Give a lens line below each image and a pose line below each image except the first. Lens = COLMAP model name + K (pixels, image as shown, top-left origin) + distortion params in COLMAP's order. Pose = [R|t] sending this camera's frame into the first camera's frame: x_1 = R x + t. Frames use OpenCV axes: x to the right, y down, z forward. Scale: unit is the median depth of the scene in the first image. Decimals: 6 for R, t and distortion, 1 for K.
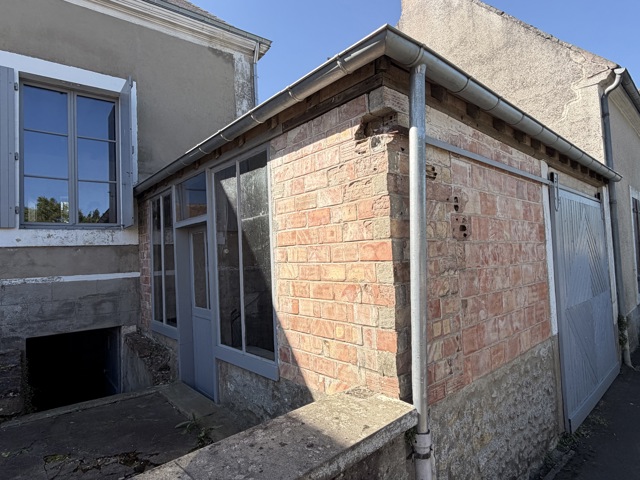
lens RADIAL K [[380.7, 0, 320.3], [0, 380.7, 239.8], [0, 0, 1]] dist [0.000599, 0.000103]
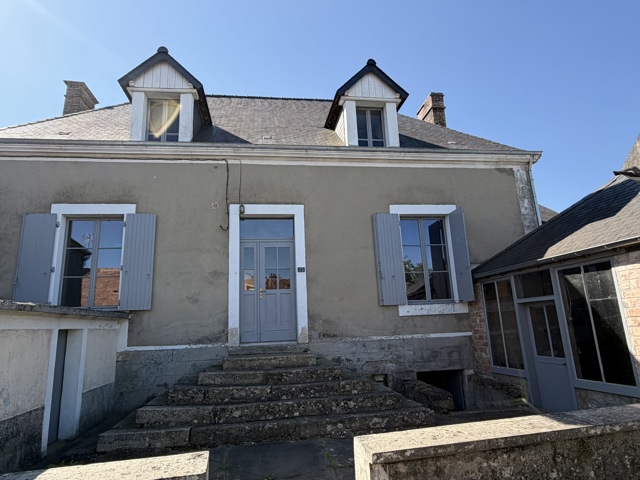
lens RADIAL K [[388.5, 0, 320.0], [0, 388.5, 240.0], [0, 0, 1]] dist [-0.004303, 0.002317]
pose [[0.860441, -0.105124, -0.498588, -0.212845], [0.027358, 0.986607, -0.160806, -0.043017], [0.508815, 0.124724, 0.851793, -0.665088]]
